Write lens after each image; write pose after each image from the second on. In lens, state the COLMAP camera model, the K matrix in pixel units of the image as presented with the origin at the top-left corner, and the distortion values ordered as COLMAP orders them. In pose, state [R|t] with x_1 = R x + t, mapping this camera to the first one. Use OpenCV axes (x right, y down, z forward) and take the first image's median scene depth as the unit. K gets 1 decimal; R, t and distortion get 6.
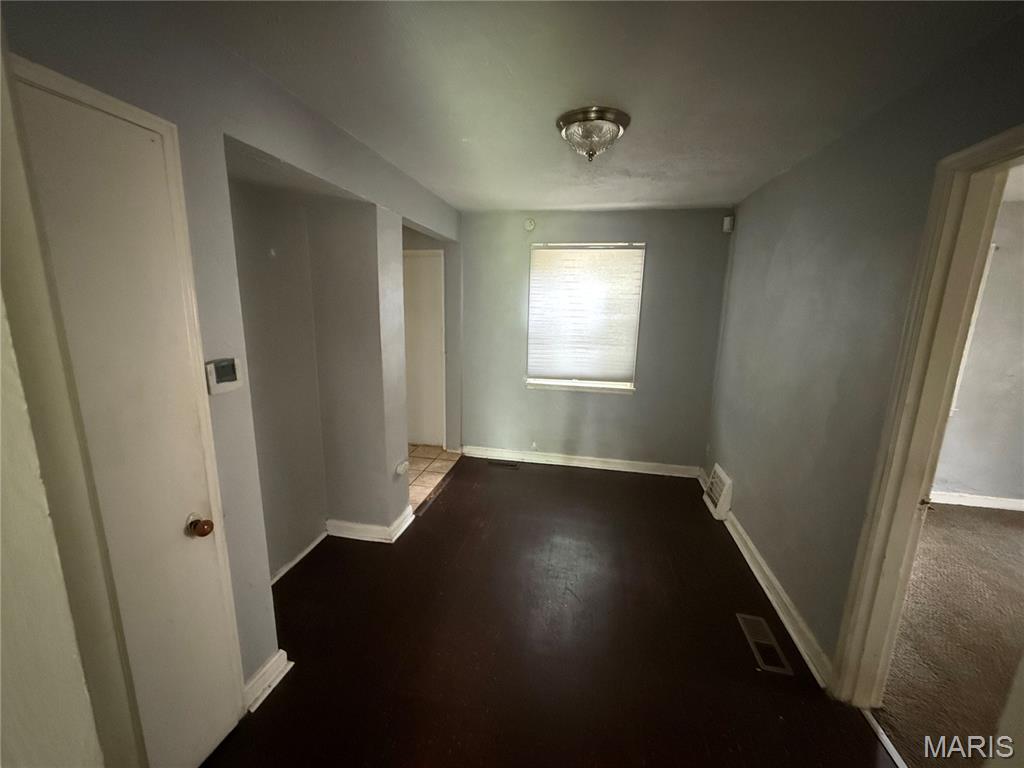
lens RADIAL K [[413.2, 0, 512.0], [0, 413.2, 384.0], [0, 0, 1]] dist [-0.000920, 0.000104]
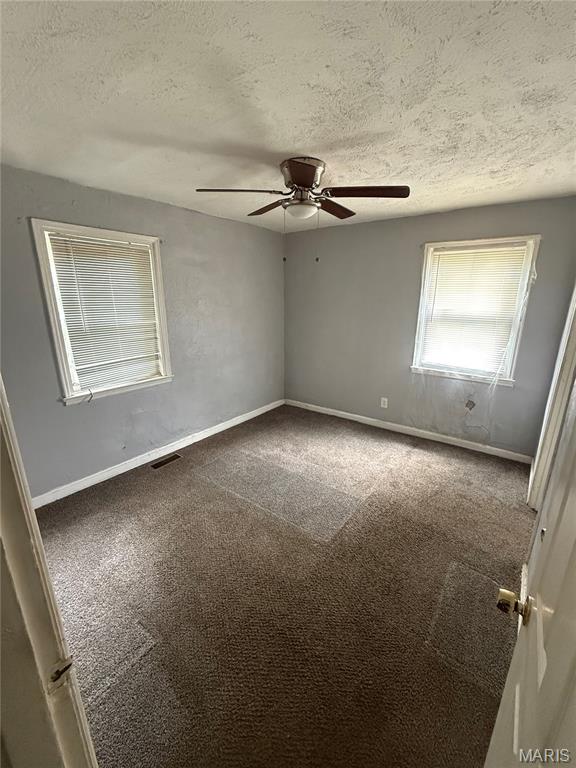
lens RADIAL K [[309.9, 0, 288.0], [0, 309.9, 384.0], [0, 0, 1]] dist [-0.000920, 0.000104]
pose [[0.434397, -0.260674, 0.862177, 0.468855], [0.184603, 0.962653, 0.198042, -0.046721], [-0.881601, 0.073132, 0.466295, 0.285010]]
